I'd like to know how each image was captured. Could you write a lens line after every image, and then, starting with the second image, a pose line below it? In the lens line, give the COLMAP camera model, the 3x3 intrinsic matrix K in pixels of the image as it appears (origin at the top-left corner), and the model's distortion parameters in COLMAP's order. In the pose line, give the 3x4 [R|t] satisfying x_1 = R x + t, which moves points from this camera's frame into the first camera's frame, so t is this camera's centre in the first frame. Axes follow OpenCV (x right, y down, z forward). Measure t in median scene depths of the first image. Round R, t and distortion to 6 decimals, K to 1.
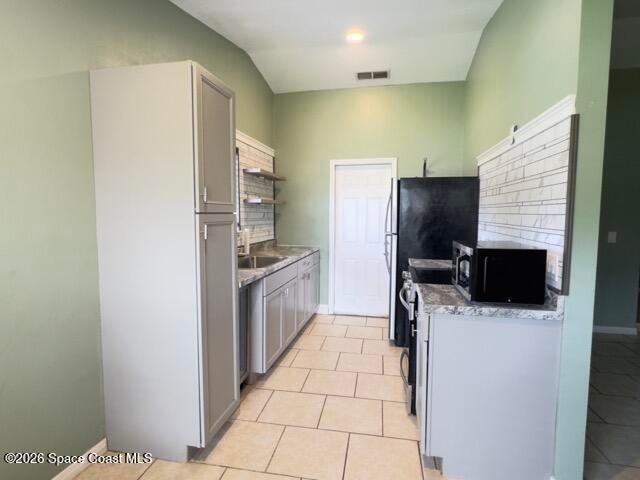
lens RADIAL K [[347.4, 0, 321.7], [0, 347.4, 243.9], [0, 0, 1]] dist [-0.003496, -0.000999]
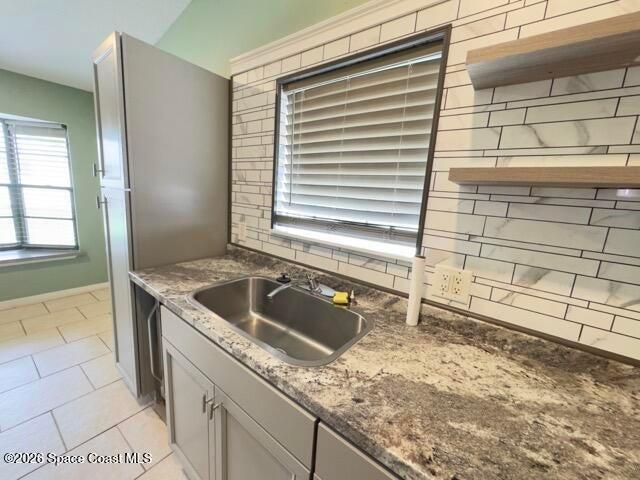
lens RADIAL K [[256.9, 0, 322.9], [0, 256.9, 239.5], [0, 0, 1]] dist [-0.004699, 0.000082]
pose [[-0.438903, 0.119282, -0.890582, 0.078669], [-0.148937, 0.967781, 0.203022, -0.124434], [0.886105, 0.221748, -0.406996, 1.258762]]
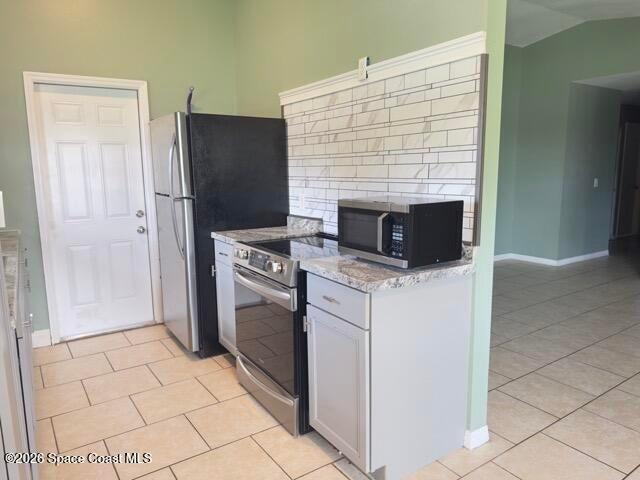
lens RADIAL K [[454.9, 0, 322.1], [0, 454.9, 244.8], [0, 0, 1]] dist [0.069864, -0.071658]
pose [[0.711744, -0.126437, 0.690966, -0.271015], [0.077519, 0.991797, 0.101634, -0.010690], [-0.698148, -0.018774, 0.715707, 0.211790]]
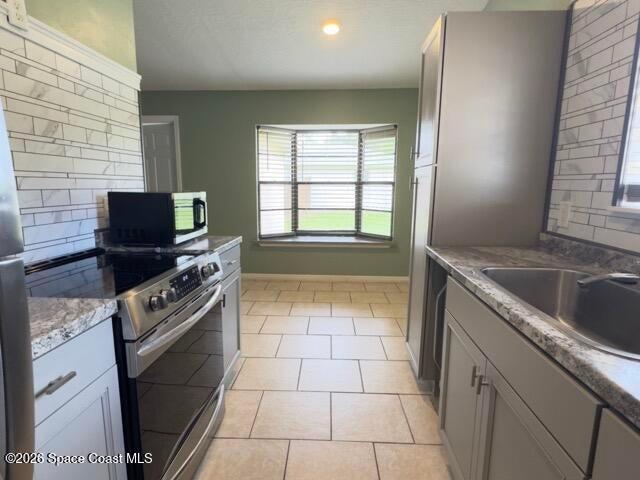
lens RADIAL K [[347.4, 0, 315.4], [0, 347.4, 242.2], [0, 0, 1]] dist [-0.003496, -0.000999]
pose [[-0.991787, 0.004728, -0.127810, 0.109797], [-0.027543, 0.967972, 0.249541, -0.080949], [0.124897, 0.251012, -0.959893, 1.356464]]
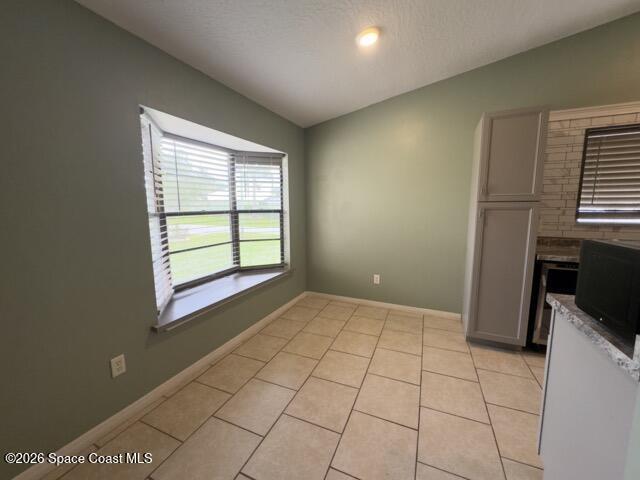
lens RADIAL K [[256.9, 0, 316.4], [0, 256.9, 240.2], [0, 0, 1]] dist [-0.004699, 0.000082]
pose [[-0.230058, 0.117159, -0.966099, 0.648140], [-0.082332, 0.986825, 0.139278, -0.007405], [0.969688, 0.111583, -0.217381, 0.316311]]
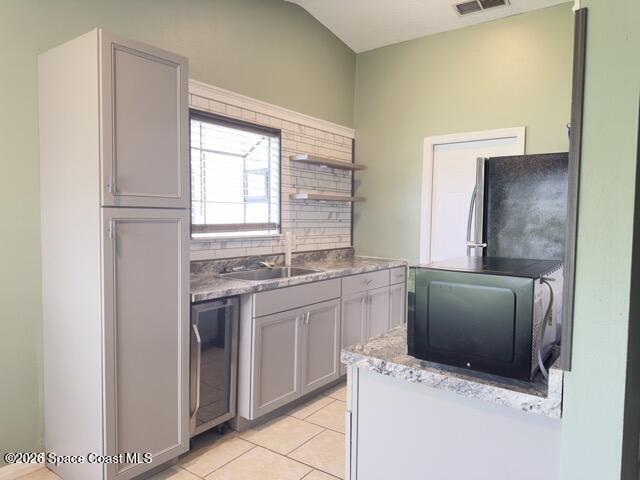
lens RADIAL K [[454.9, 0, 322.6], [0, 454.9, 242.5], [0, 0, 1]] dist [0.069864, -0.071658]
pose [[0.902406, 0.035661, -0.429409, 0.365725], [-0.049225, 0.998577, -0.020518, -0.002718], [0.428066, 0.039653, 0.902877, 0.131926]]
